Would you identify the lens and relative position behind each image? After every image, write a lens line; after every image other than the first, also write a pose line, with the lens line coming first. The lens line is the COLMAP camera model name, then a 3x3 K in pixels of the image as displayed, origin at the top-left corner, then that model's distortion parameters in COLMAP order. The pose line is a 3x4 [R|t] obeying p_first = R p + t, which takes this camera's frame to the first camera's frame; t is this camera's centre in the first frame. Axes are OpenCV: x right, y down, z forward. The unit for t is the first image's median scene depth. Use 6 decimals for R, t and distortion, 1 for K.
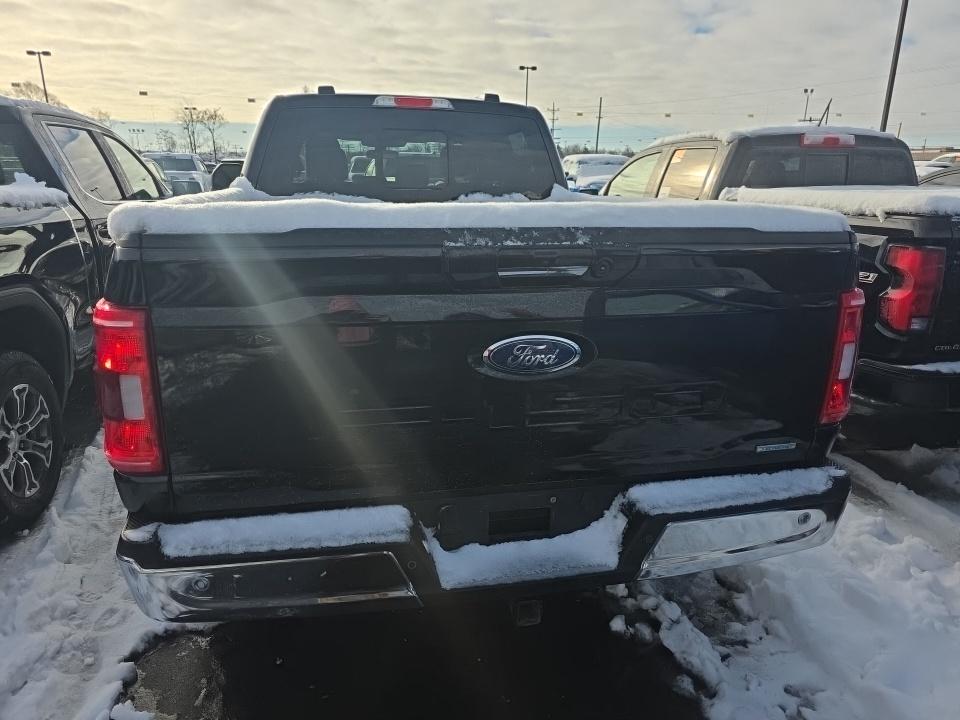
lens RADIAL K [[663.5, 0, 474.8], [0, 663.5, 366.7], [0, 0, 1]] dist [0.037784, -0.020626]
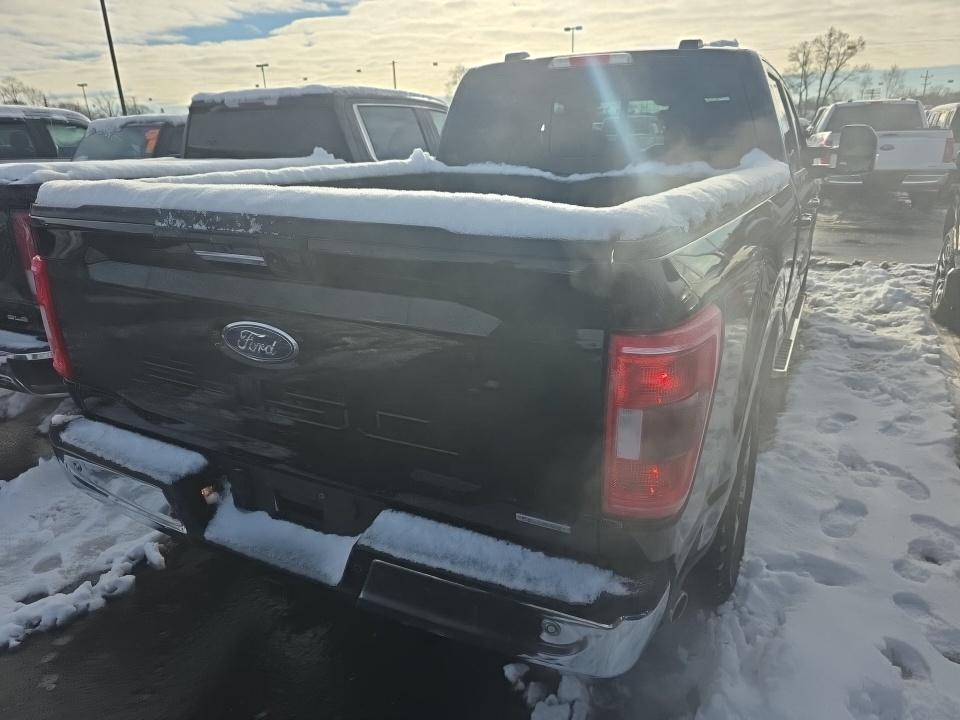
lens RADIAL K [[663.5, 0, 481.1], [0, 663.5, 373.1], [0, 0, 1]] dist [0.037784, -0.020626]
pose [[0.762151, 0.198849, -0.616105, 0.455550], [-0.157377, 0.980021, 0.121620, -0.068893], [0.627980, 0.004268, 0.778218, 0.207195]]
